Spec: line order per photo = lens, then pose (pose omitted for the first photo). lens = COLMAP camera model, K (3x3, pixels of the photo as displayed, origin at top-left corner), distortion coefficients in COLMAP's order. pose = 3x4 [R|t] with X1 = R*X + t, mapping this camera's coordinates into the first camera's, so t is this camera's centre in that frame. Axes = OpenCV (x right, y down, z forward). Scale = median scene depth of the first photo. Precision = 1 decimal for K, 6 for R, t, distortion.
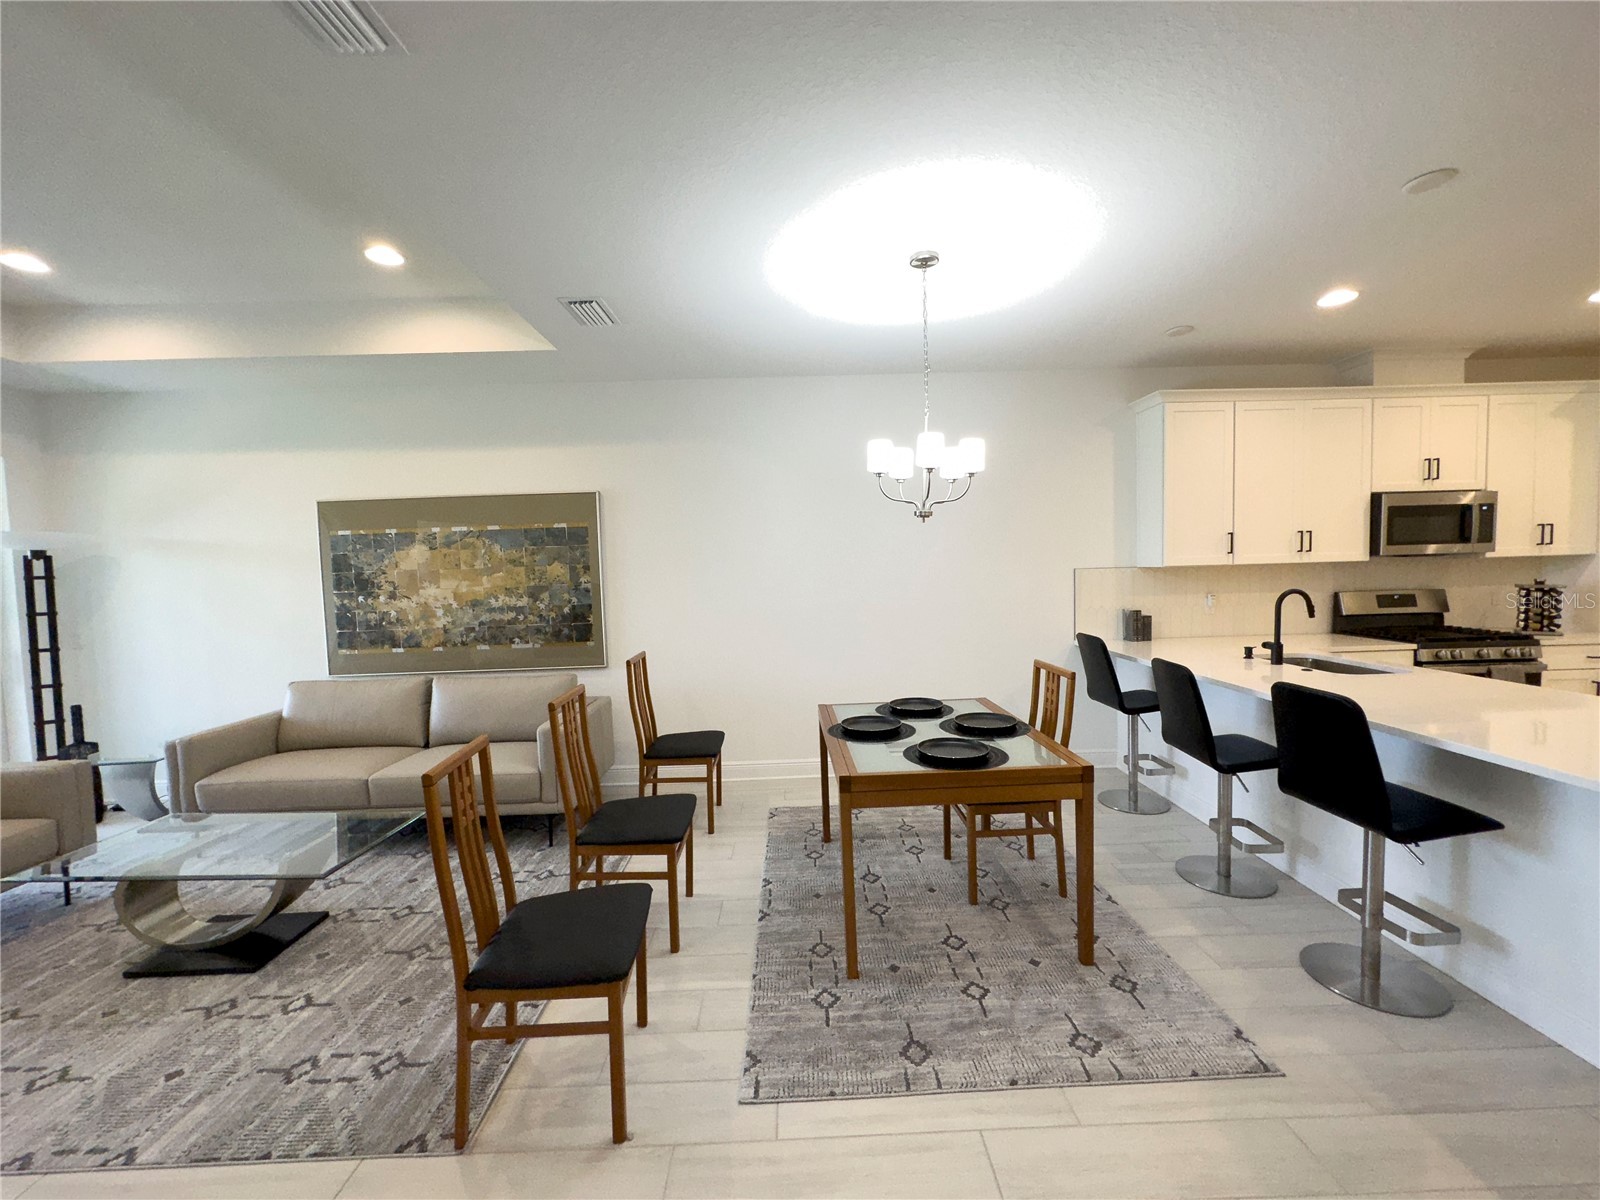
lens RADIAL K [[640.0, 0, 801.2], [0, 640.0, 593.4], [0, 0, 1]] dist [0.001575, -0.000340]
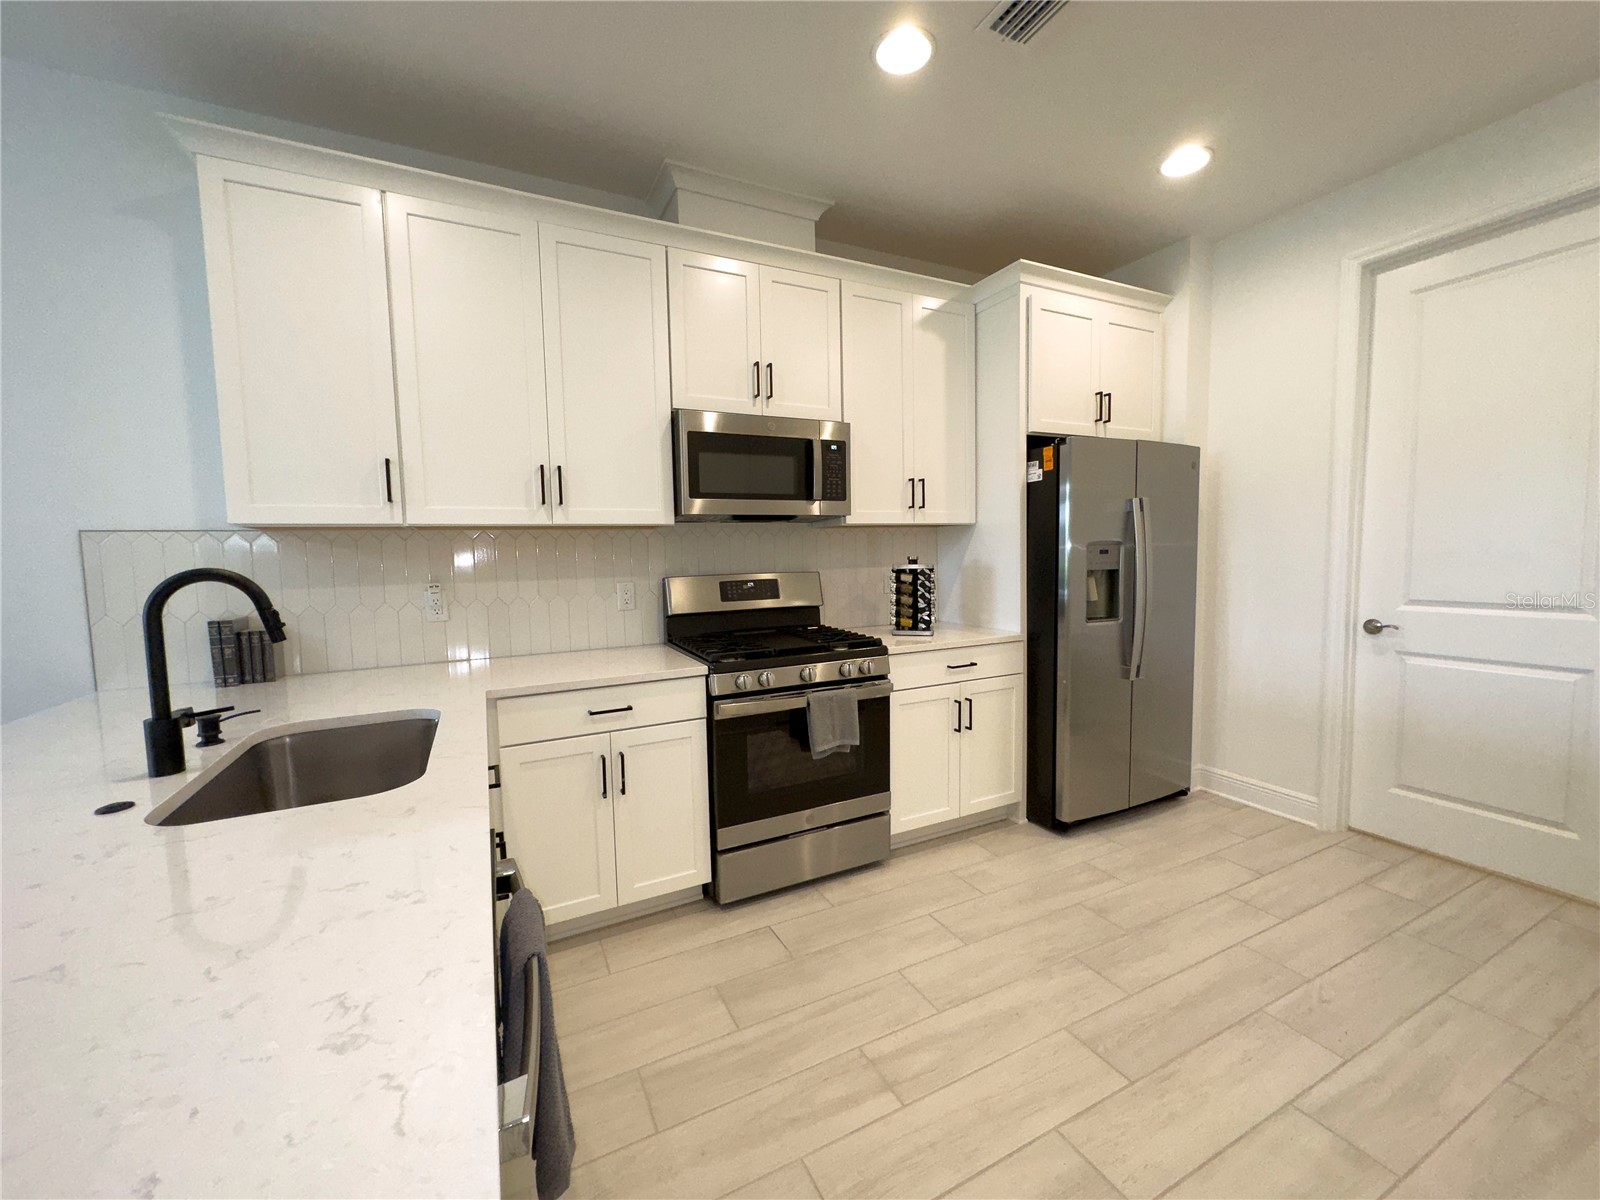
lens RADIAL K [[640.0, 0, 808.3], [0, 640.0, 598.2], [0, 0, 1]] dist [0.001575, -0.000340]
pose [[0.902709, -0.023029, 0.429635, 0.747820], [0.012401, 0.999544, 0.027520, 0.002881], [-0.430073, -0.019514, 0.902583, 0.410780]]
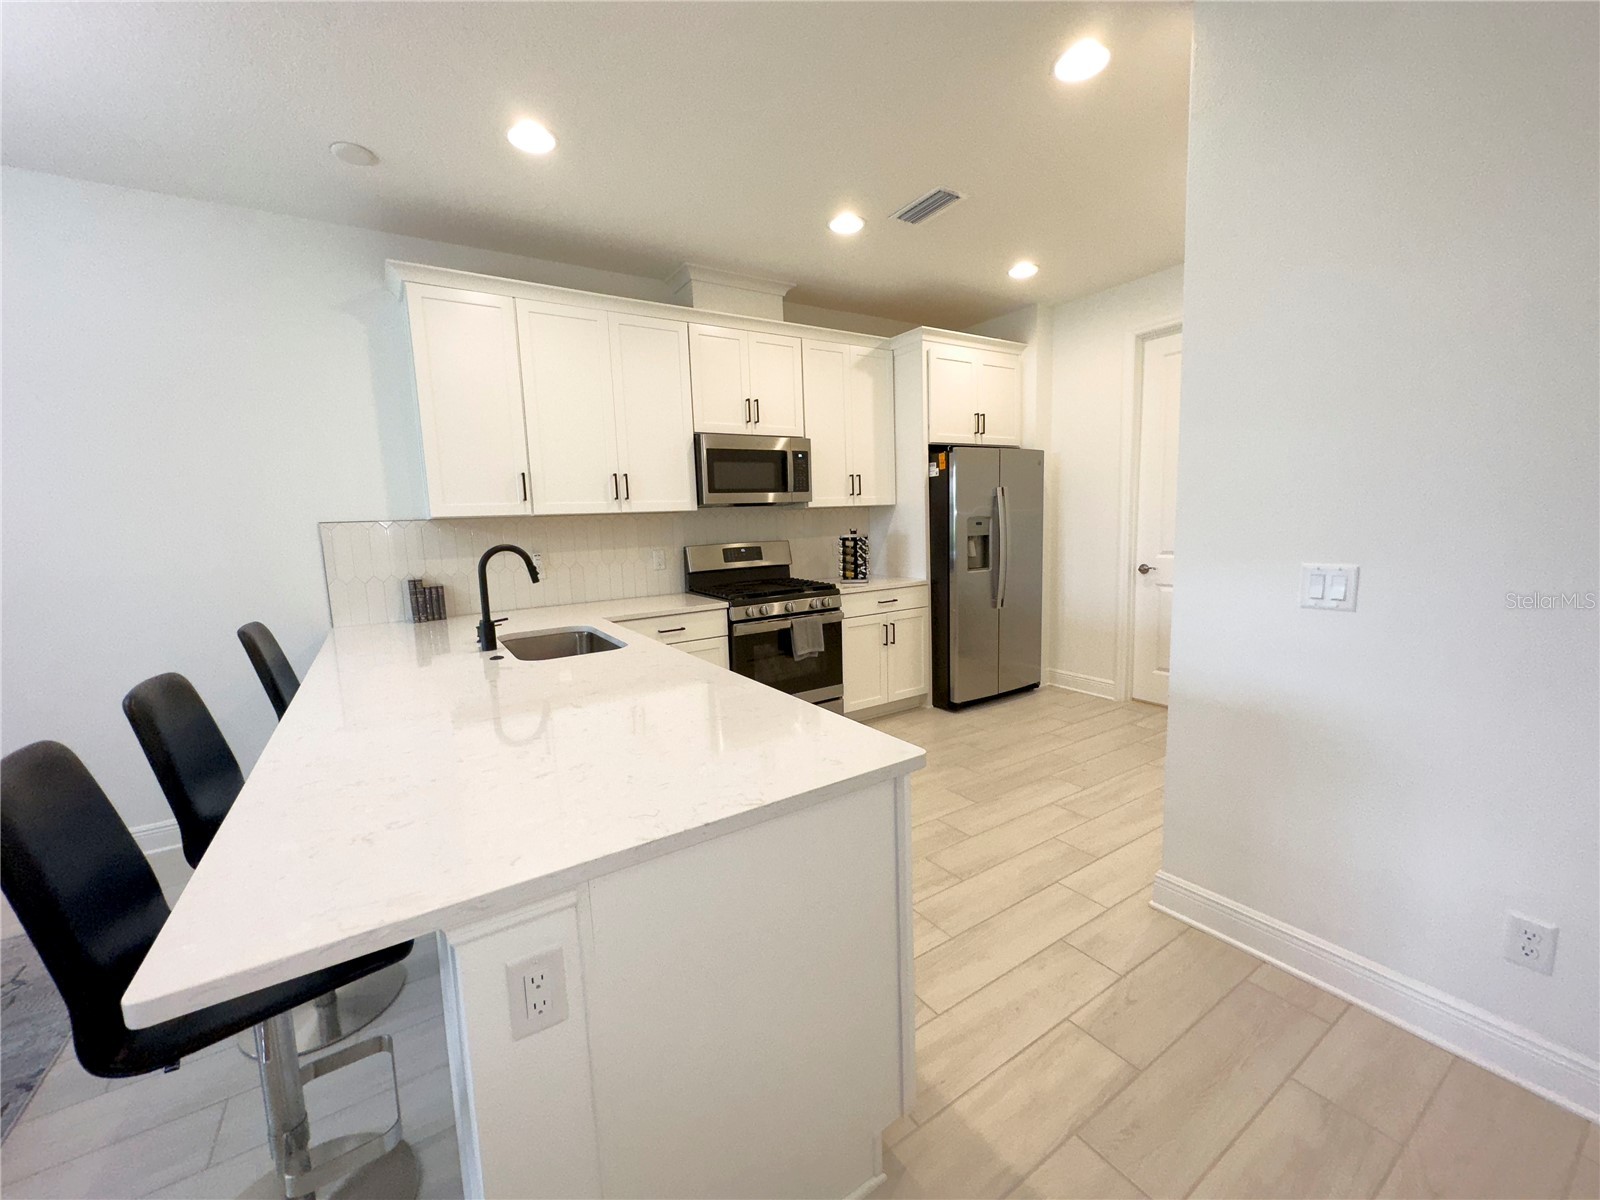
lens RADIAL K [[640.0, 0, 807.7], [0, 640.0, 602.6], [0, 0, 1]] dist [0.001575, -0.000340]
pose [[0.848855, -0.072912, 0.523573, 0.546202], [0.033087, 0.995828, 0.085035, 0.005991], [-0.527589, -0.054859, 0.847726, 0.159043]]
